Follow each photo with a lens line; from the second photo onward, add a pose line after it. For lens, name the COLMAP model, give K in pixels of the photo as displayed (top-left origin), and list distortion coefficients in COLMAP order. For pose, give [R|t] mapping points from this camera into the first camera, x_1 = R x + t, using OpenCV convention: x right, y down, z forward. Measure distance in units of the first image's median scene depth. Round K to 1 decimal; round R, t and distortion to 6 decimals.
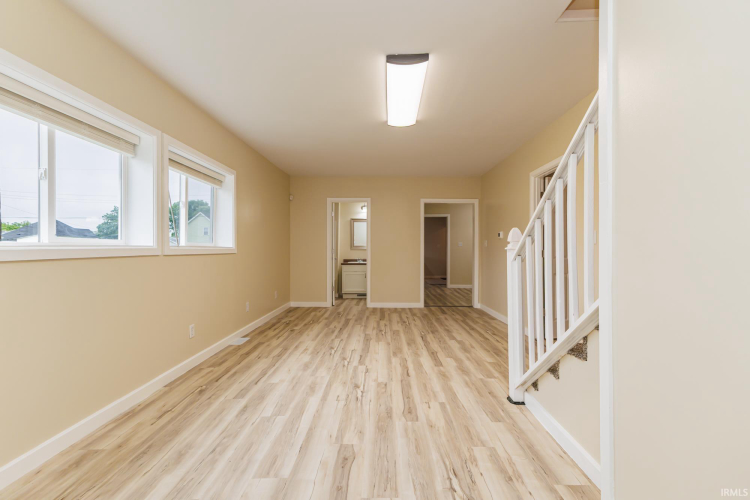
lens RADIAL K [[327.8, 0, 407.7], [0, 327.8, 243.6], [0, 0, 1]] dist [0.020941, -0.002878]
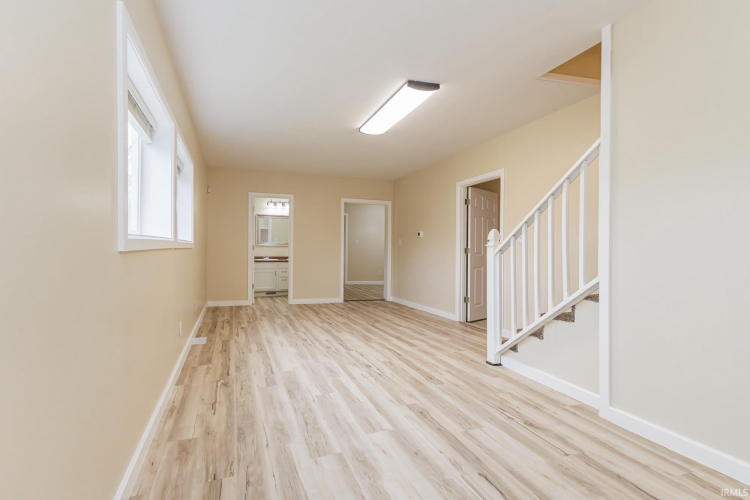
lens RADIAL K [[327.8, 0, 364.7], [0, 327.8, 246.1], [0, 0, 1]] dist [0.020941, -0.002878]
pose [[0.952445, 0.015166, 0.304334, -0.619280], [-0.017179, 0.999845, 0.003939, 0.021297], [-0.304227, -0.008980, 0.952557, -0.084481]]
